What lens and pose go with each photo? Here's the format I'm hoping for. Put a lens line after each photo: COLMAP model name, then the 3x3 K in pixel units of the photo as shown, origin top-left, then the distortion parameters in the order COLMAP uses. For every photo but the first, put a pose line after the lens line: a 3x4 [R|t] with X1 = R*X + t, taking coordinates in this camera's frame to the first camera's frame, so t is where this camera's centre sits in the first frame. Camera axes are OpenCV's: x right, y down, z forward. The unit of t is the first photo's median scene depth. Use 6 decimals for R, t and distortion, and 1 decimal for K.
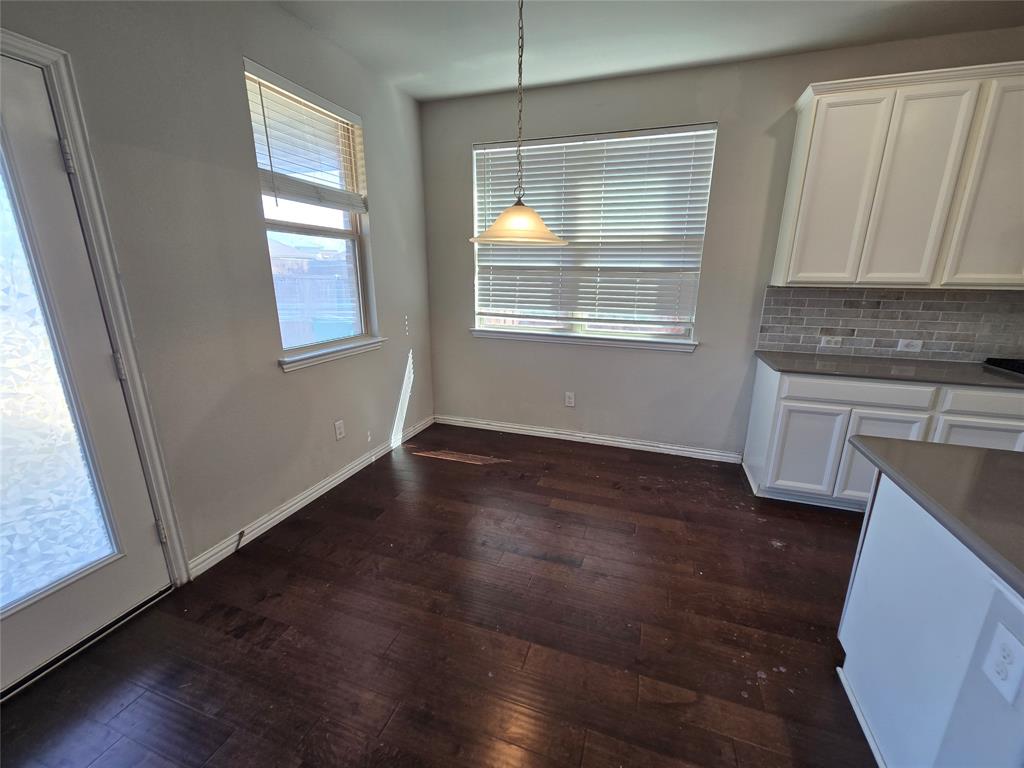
lens RADIAL K [[420.0, 0, 505.7], [0, 420.0, 387.7], [0, 0, 1]] dist [-0.001789, 0.000286]
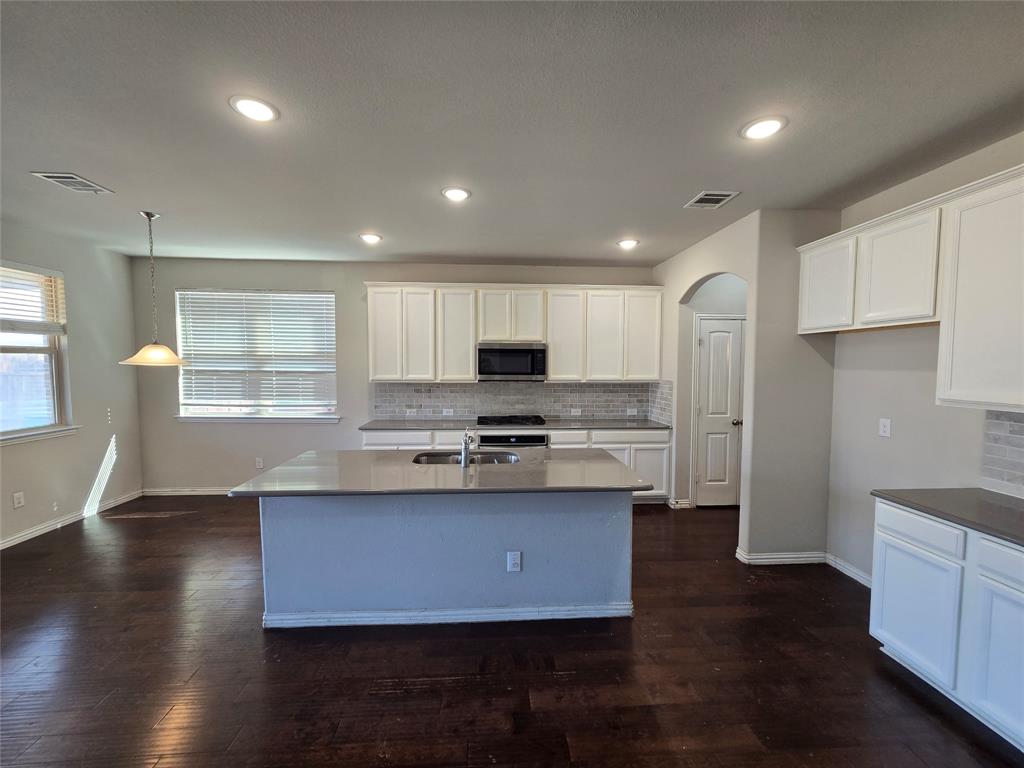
lens RADIAL K [[420.0, 0, 512.8], [0, 420.0, 386.7], [0, 0, 1]] dist [-0.001789, 0.000286]
pose [[0.923772, -0.023974, 0.382191, 0.453986], [0.101836, 0.977481, -0.184826, 0.137883], [-0.369154, 0.209659, 0.905411, -0.684986]]
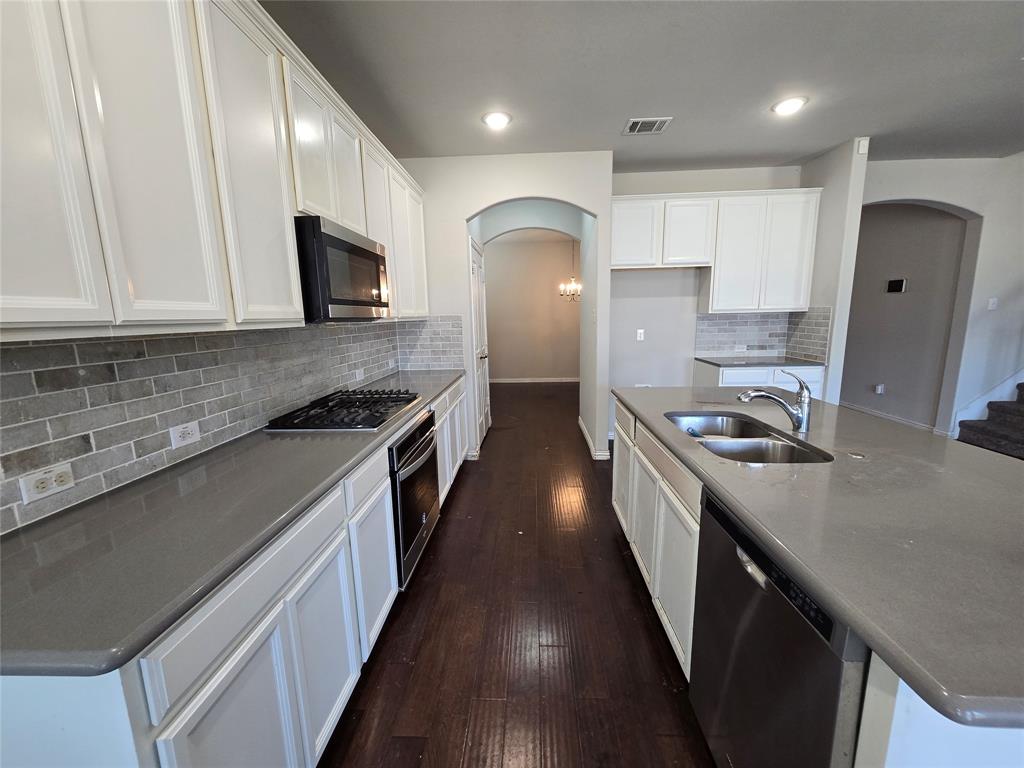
lens RADIAL K [[420.0, 0, 515.4], [0, 420.0, 391.7], [0, 0, 1]] dist [-0.001789, 0.000286]
pose [[-0.278357, -0.174783, 0.944441, 0.286843], [0.267917, 0.930144, 0.251101, -0.151615], [-0.922354, 0.322927, -0.212085, 0.604602]]
